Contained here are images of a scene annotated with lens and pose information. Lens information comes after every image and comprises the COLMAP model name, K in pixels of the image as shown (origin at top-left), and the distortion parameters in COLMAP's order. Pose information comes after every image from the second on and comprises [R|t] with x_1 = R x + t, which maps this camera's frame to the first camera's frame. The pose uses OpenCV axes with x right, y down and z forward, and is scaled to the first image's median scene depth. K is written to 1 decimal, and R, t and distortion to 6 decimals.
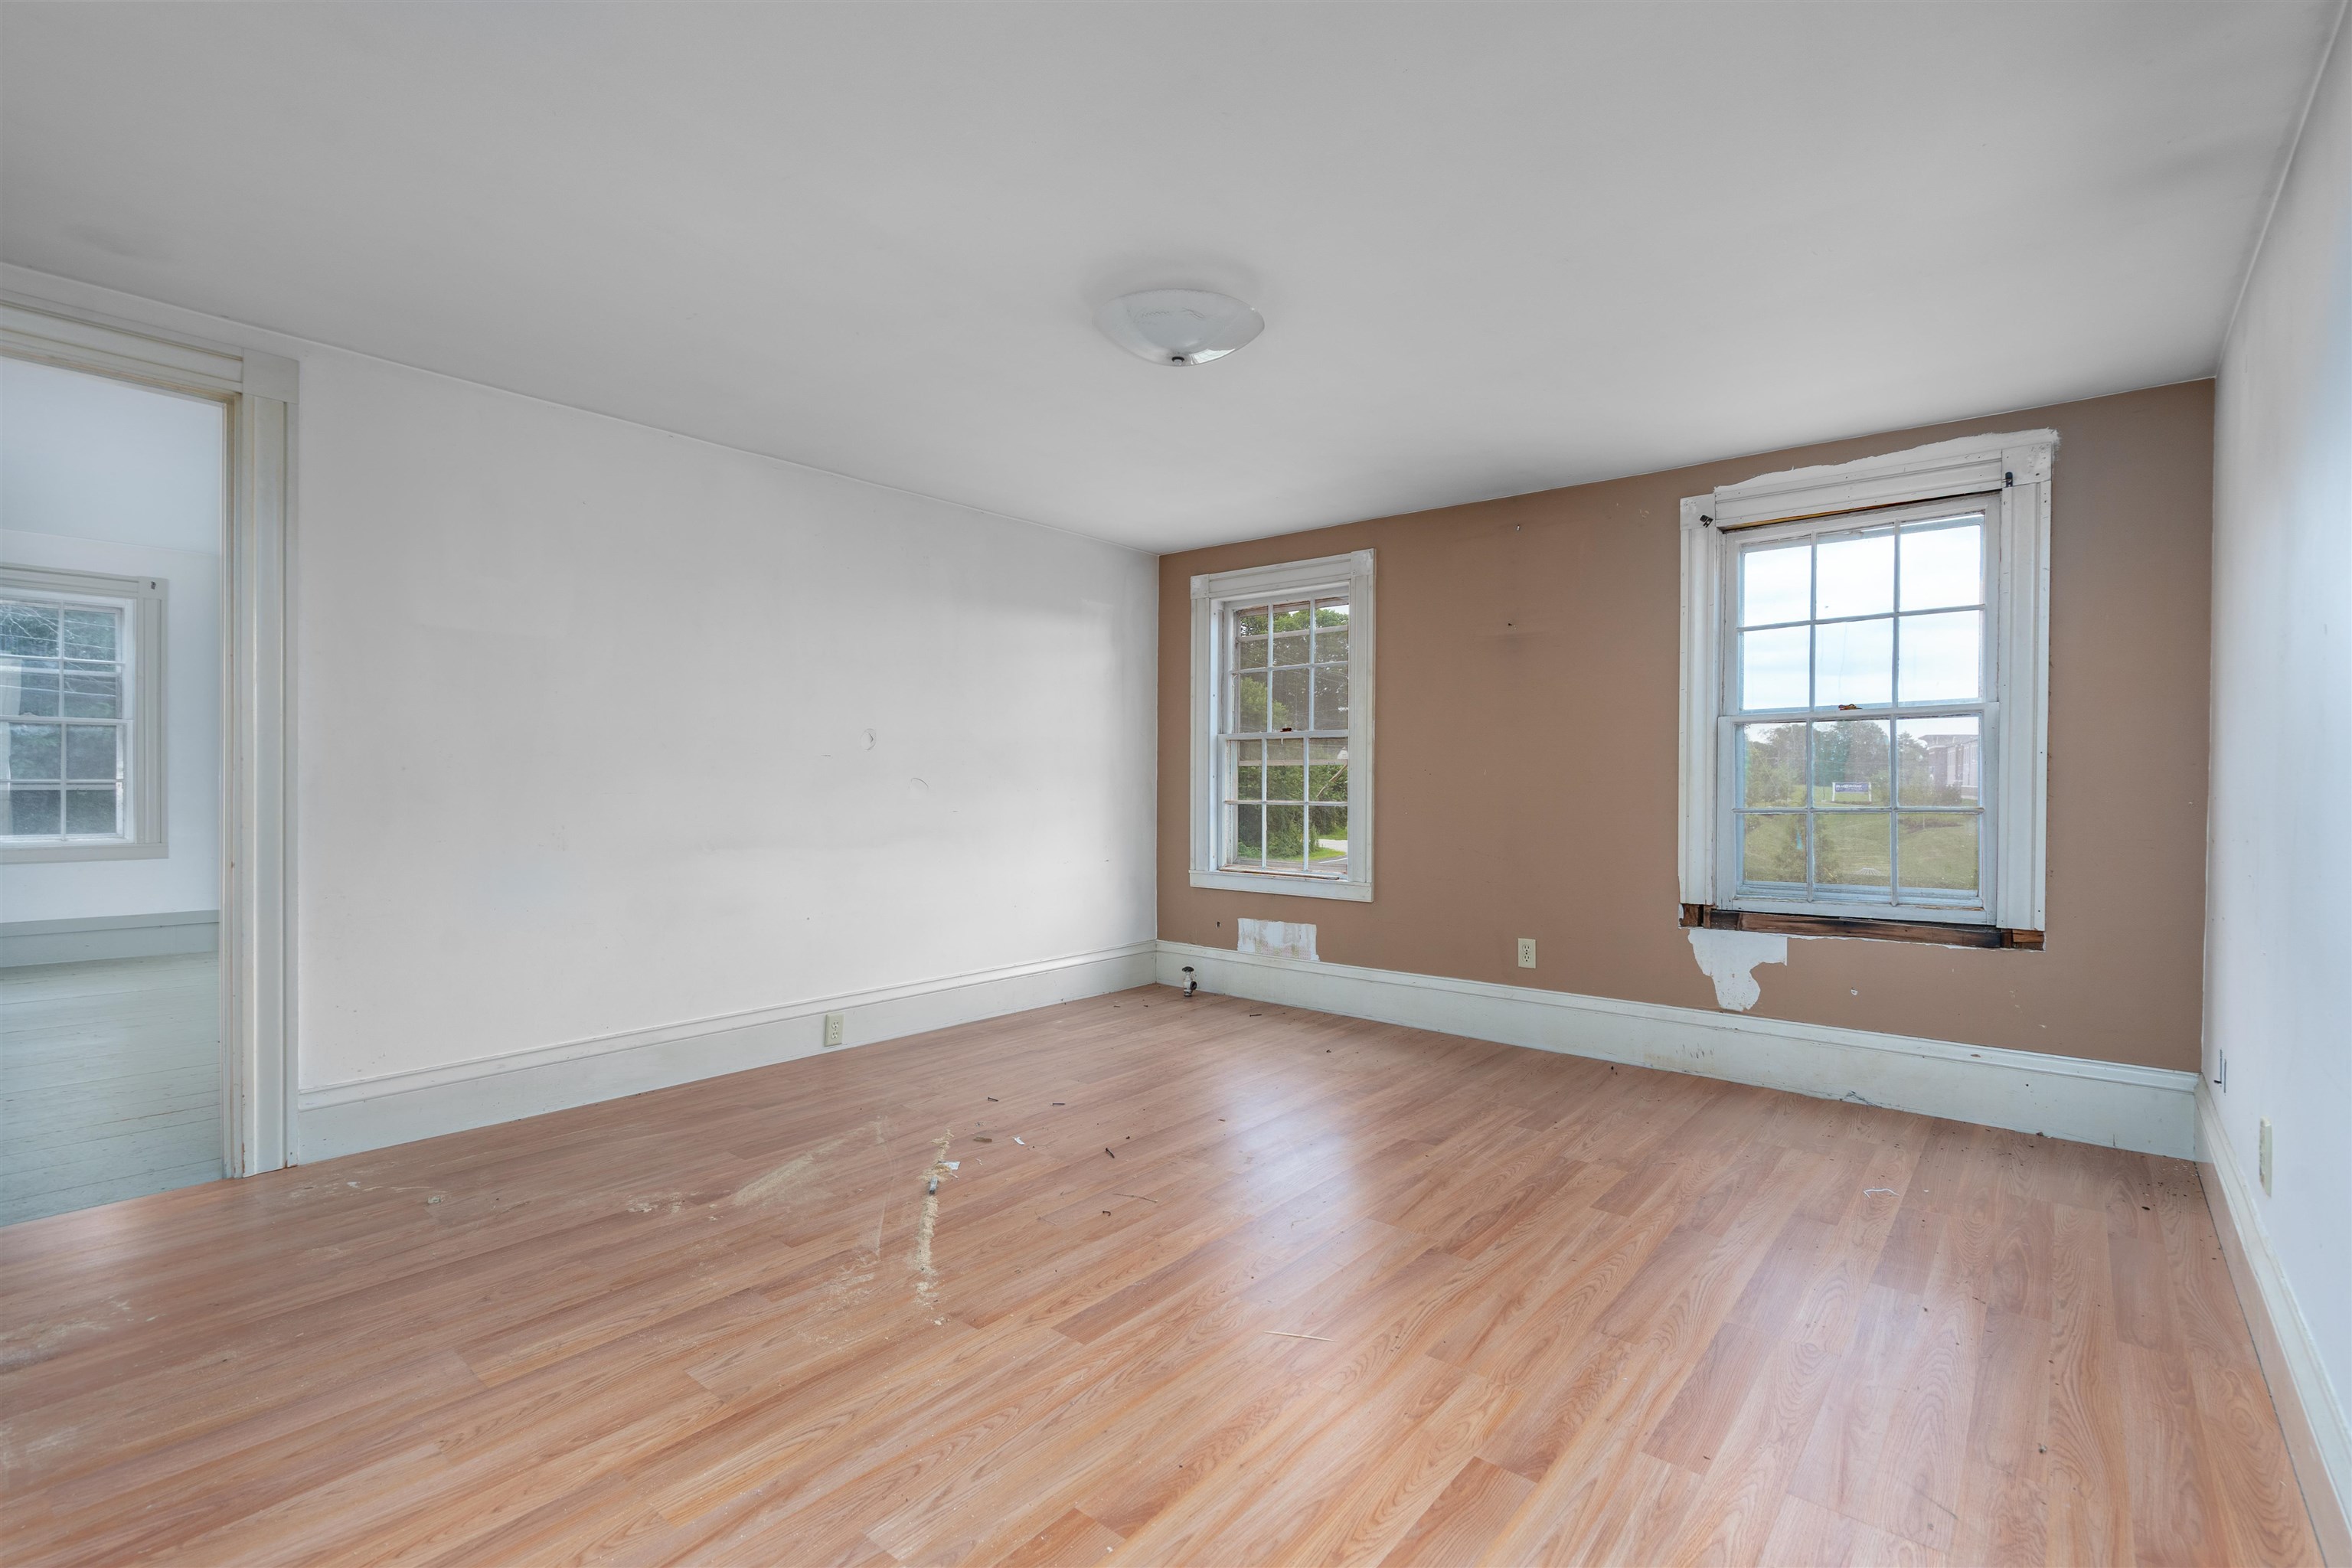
lens RADIAL K [[1075.8, 0, 1187.4], [0, 1075.8, 785.9], [0, 0, 1]] dist [0.002154, 0.000514]
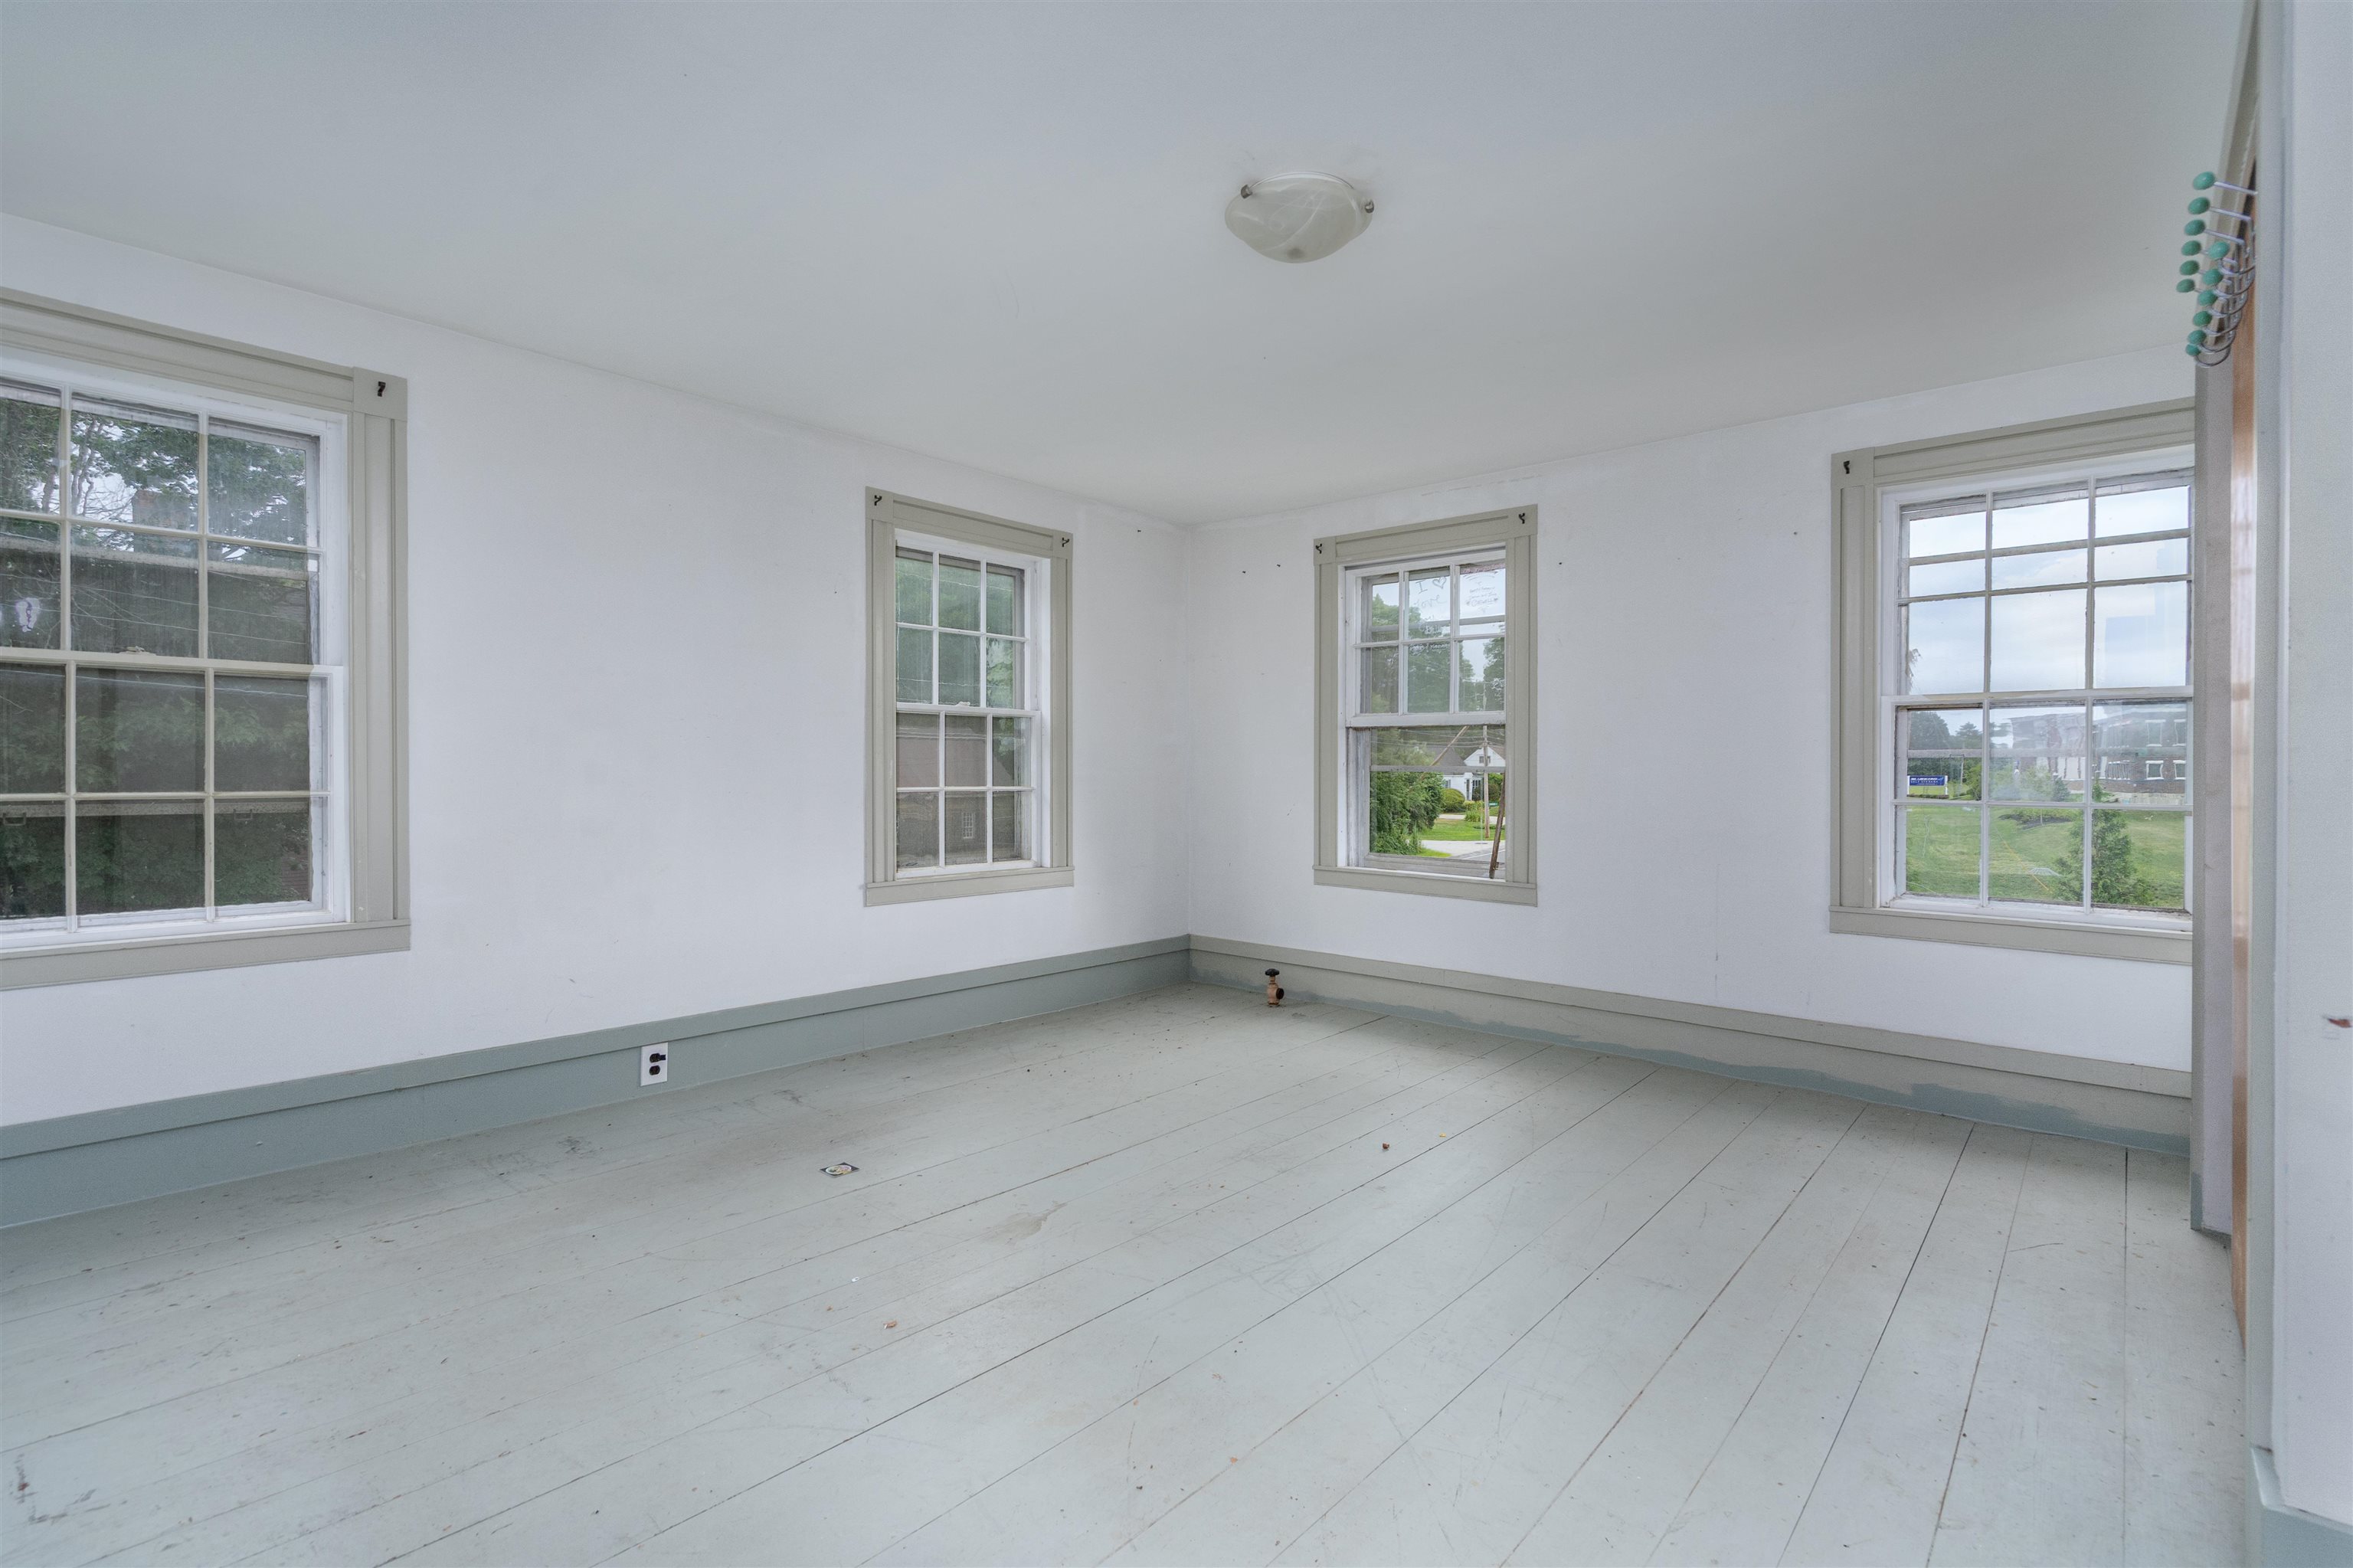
lens RADIAL K [[1076.3, 0, 1162.8], [0, 1076.3, 786.7], [0, 0, 1]] dist [0.002154, 0.000514]
pose [[0.999485, -0.003938, -0.031832, -0.594092], [0.004158, 0.999968, 0.006853, -0.009456], [0.031804, -0.006982, 0.999470, 0.527879]]
